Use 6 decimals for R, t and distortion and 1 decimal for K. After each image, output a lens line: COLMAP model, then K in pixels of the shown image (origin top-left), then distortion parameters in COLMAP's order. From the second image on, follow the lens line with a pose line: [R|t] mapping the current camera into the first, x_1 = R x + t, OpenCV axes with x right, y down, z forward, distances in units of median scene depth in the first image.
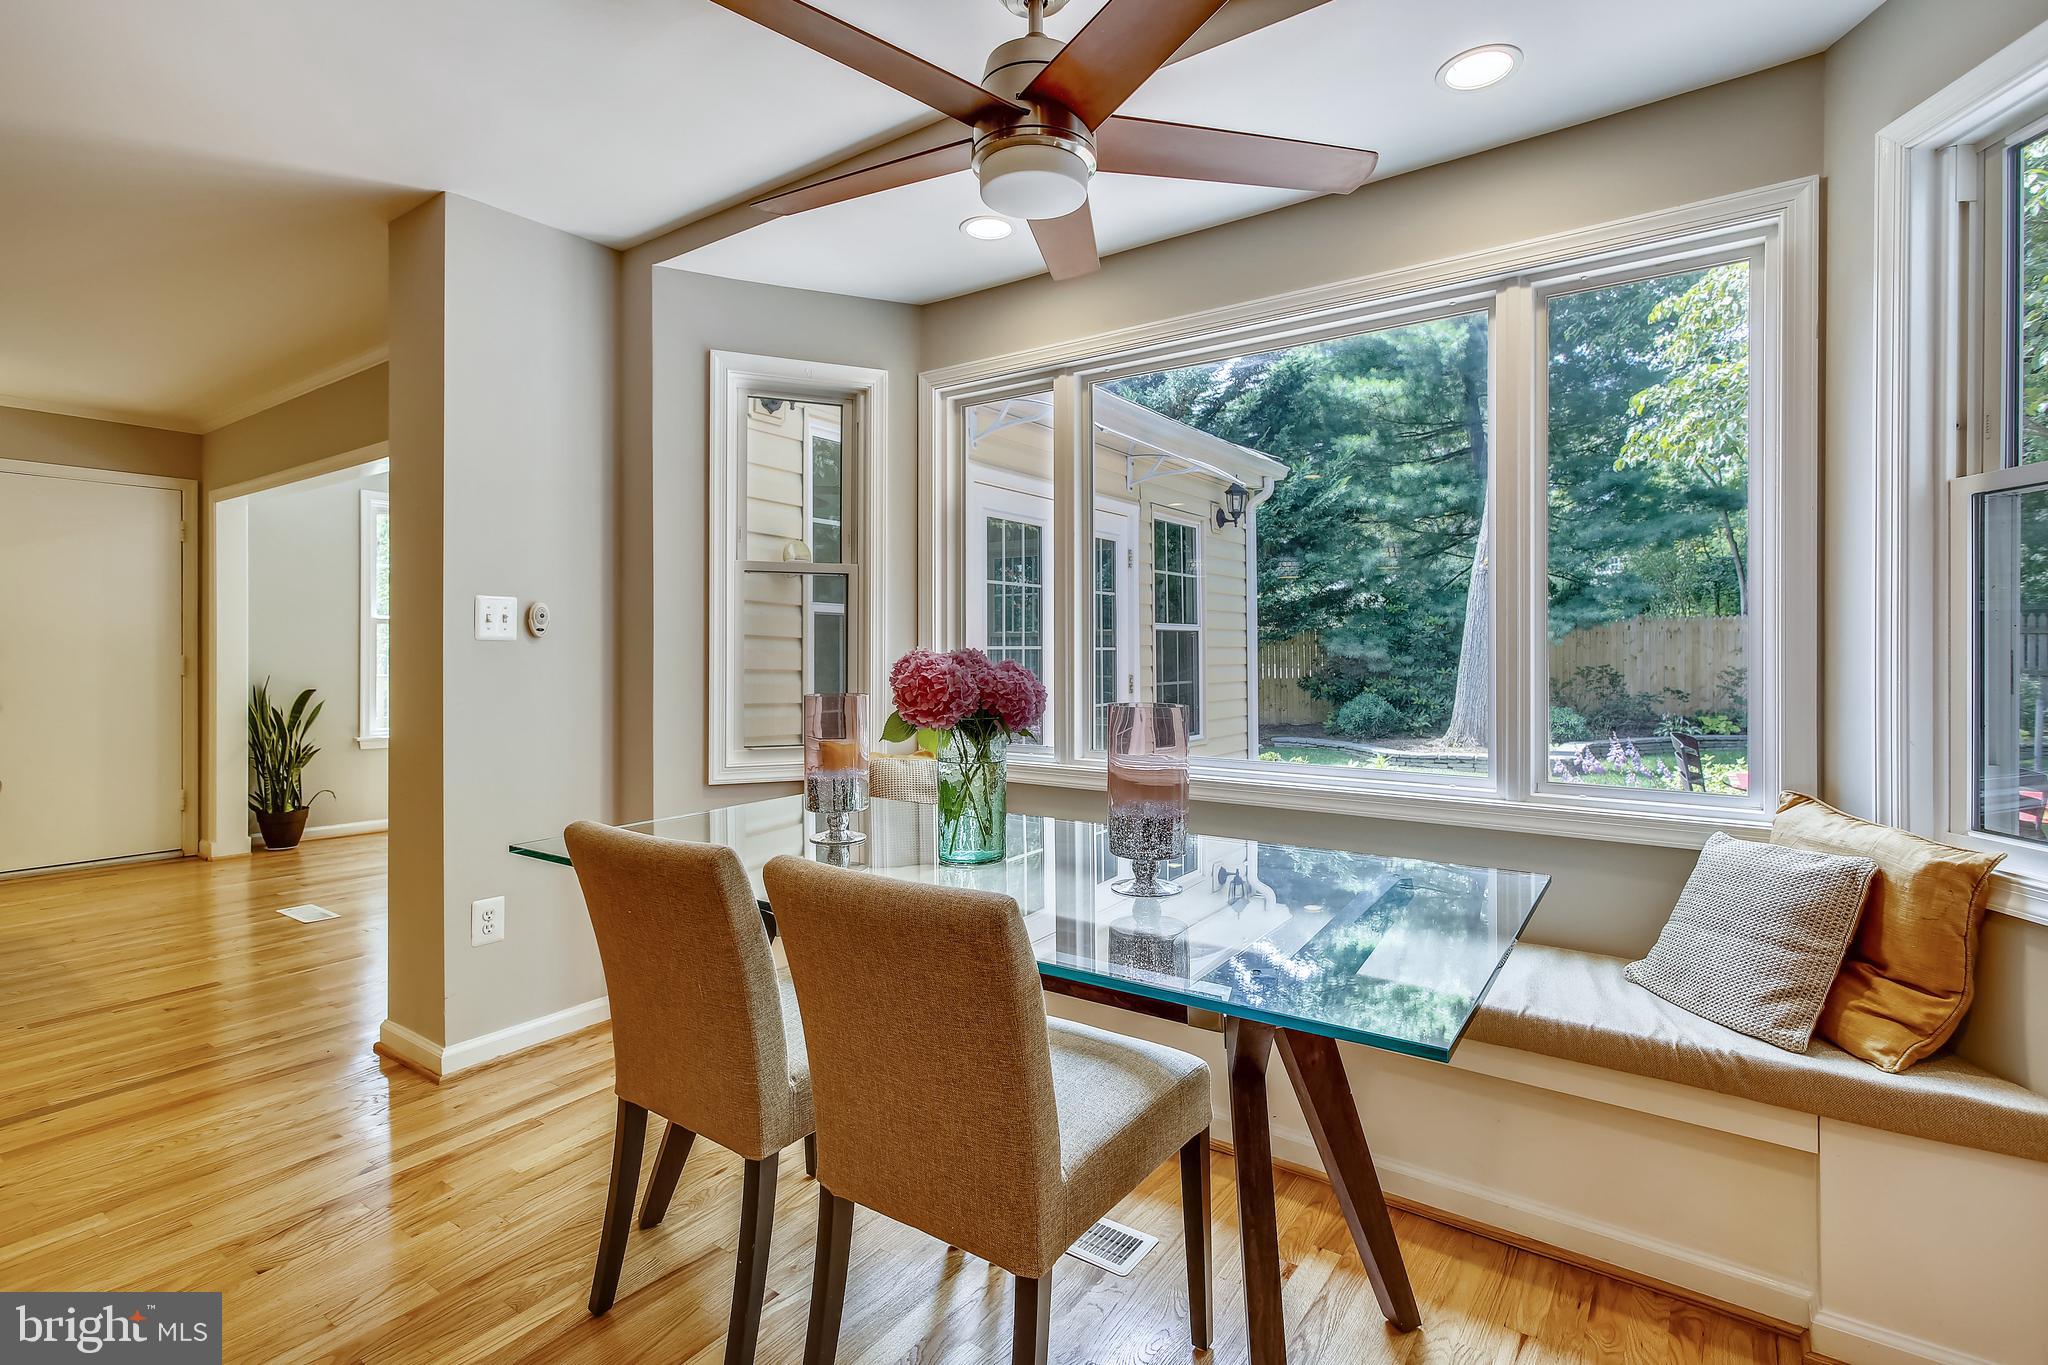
lens RADIAL K [[974.9, 0, 1019.4], [0, 974.9, 649.7], [0, 0, 1]] dist [0.001918, 0.000229]
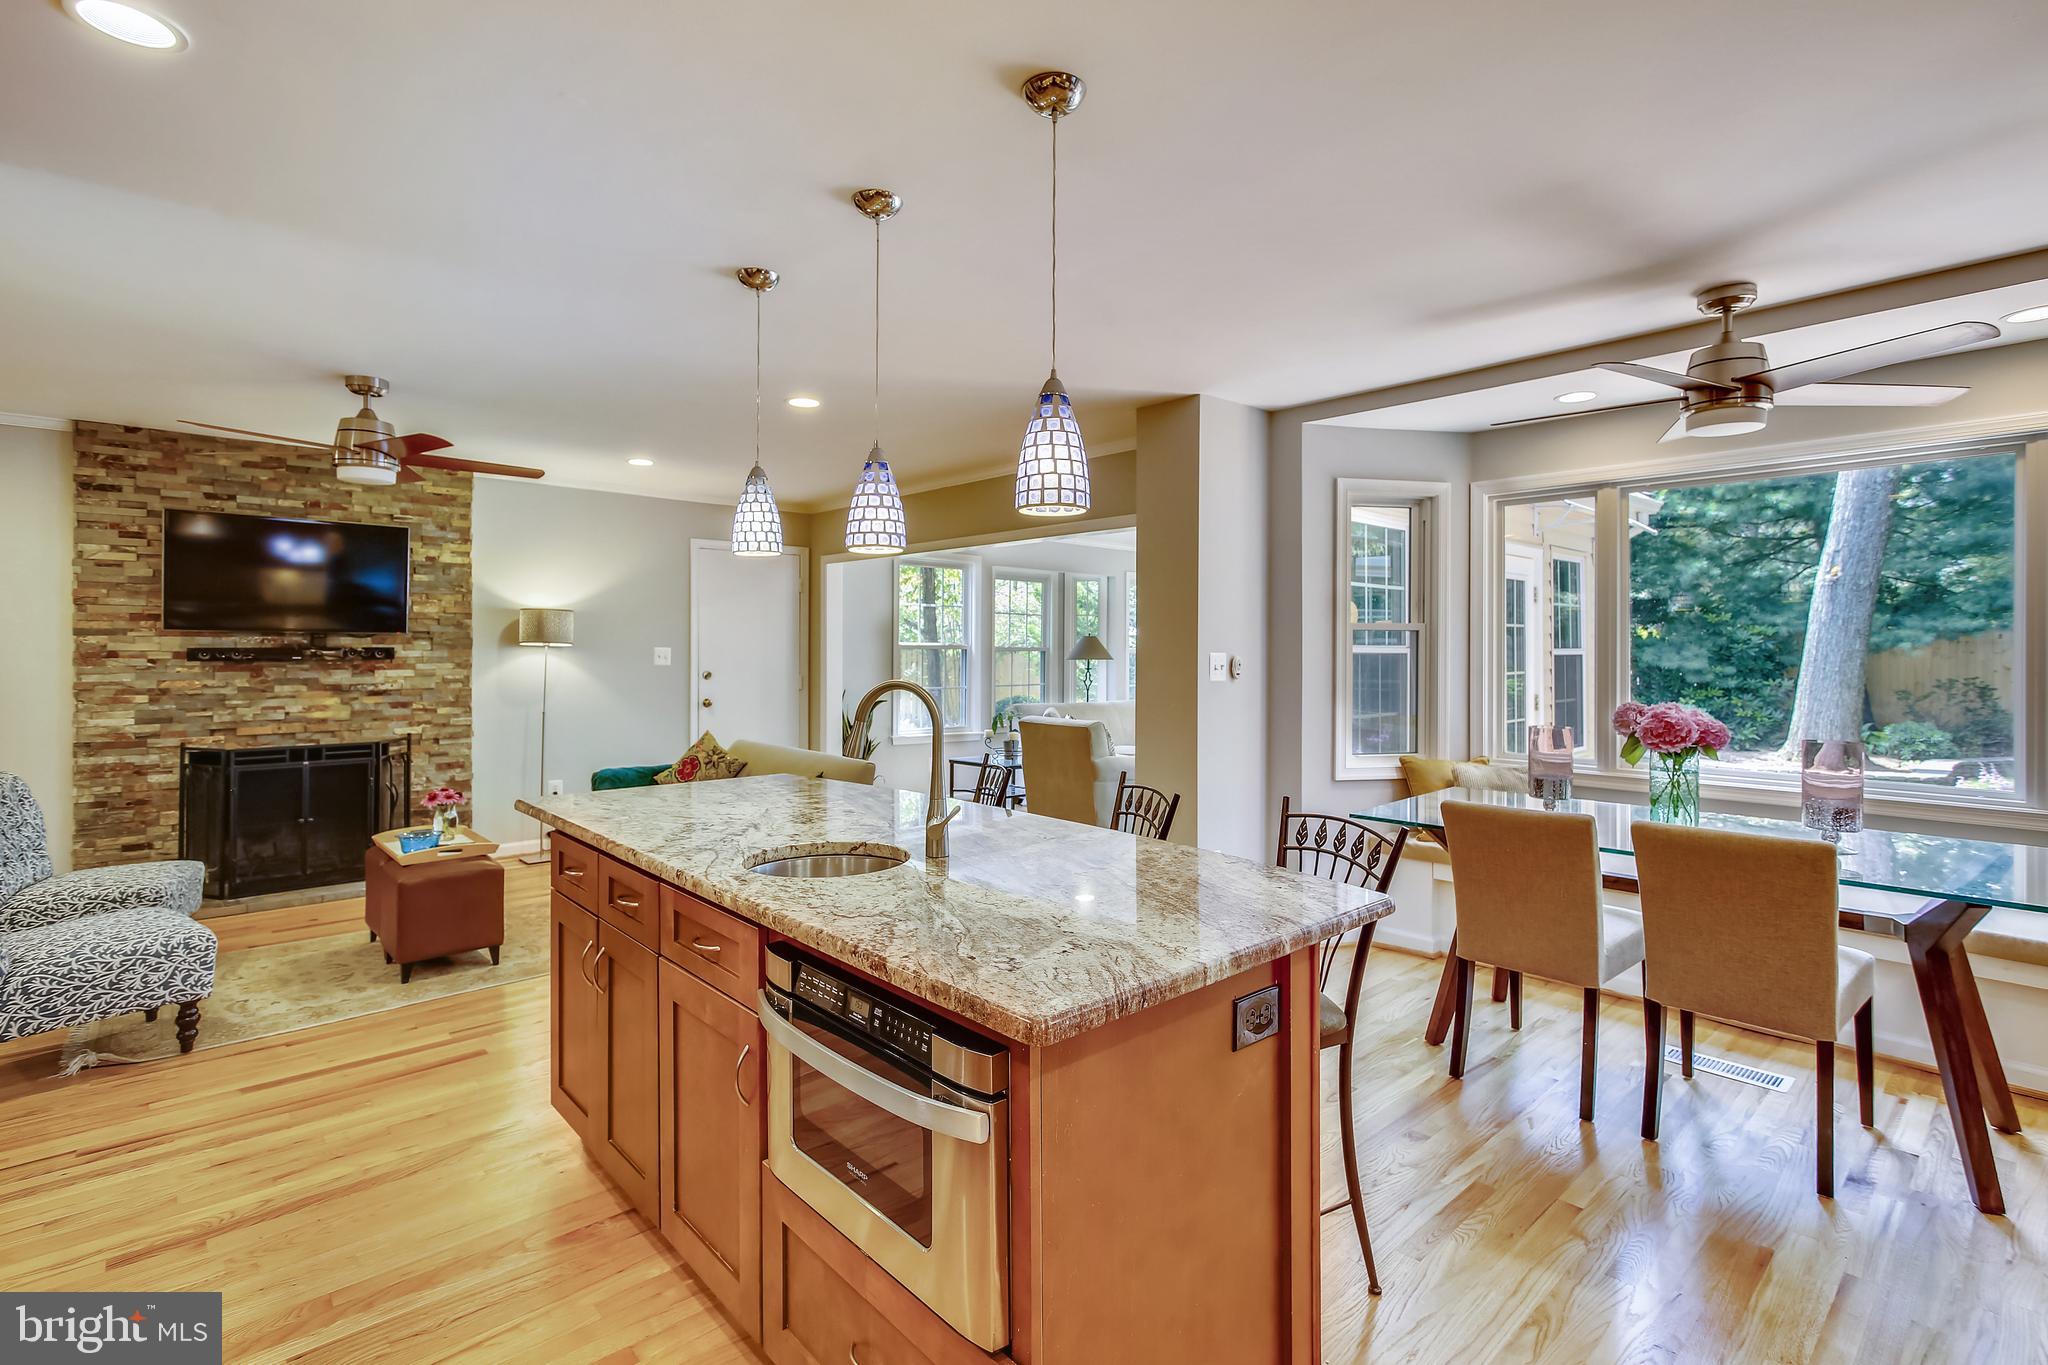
lens RADIAL K [[974.6, 0, 1034.5], [0, 974.6, 649.6], [0, 0, 1]] dist [-0.002983, 0.012177]
pose [[0.980004, 0.001009, -0.198975, -0.094808], [-0.000914, 0.999999, 0.000568, -0.011101], [0.198976, -0.000375, 0.980004, -0.100768]]
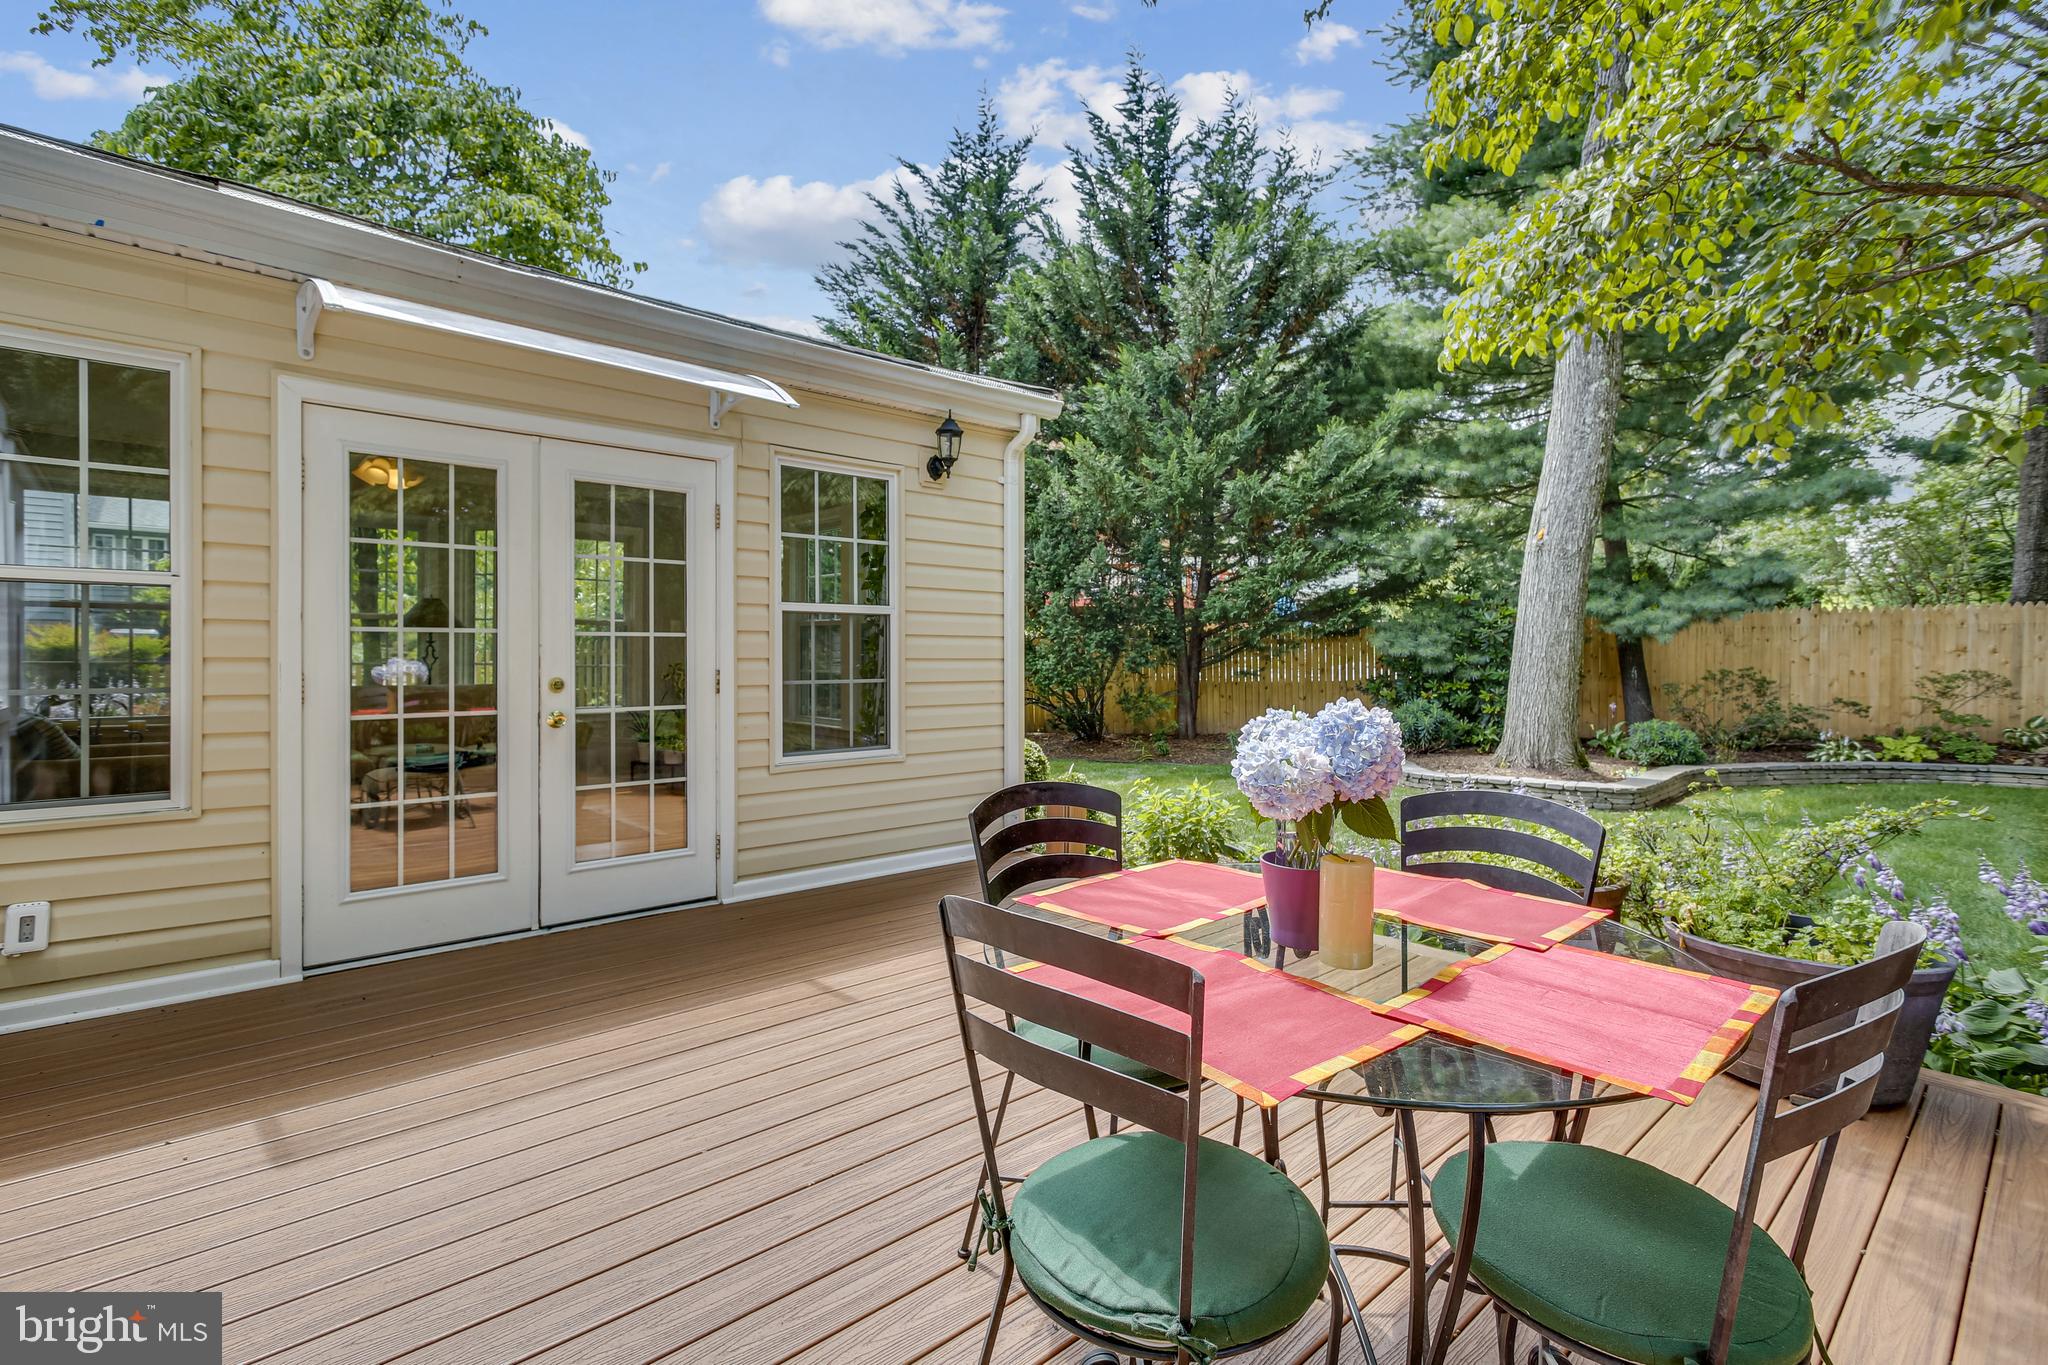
lens RADIAL K [[974.9, 0, 1019.4], [0, 974.9, 649.7], [0, 0, 1]] dist [0.001918, 0.000229]
pose [[0.979017, 0.004993, -0.203717, 0.200673], [-0.004823, 0.999987, 0.001330, 0.003082], [0.203721, -0.000319, 0.979029, 0.123781]]
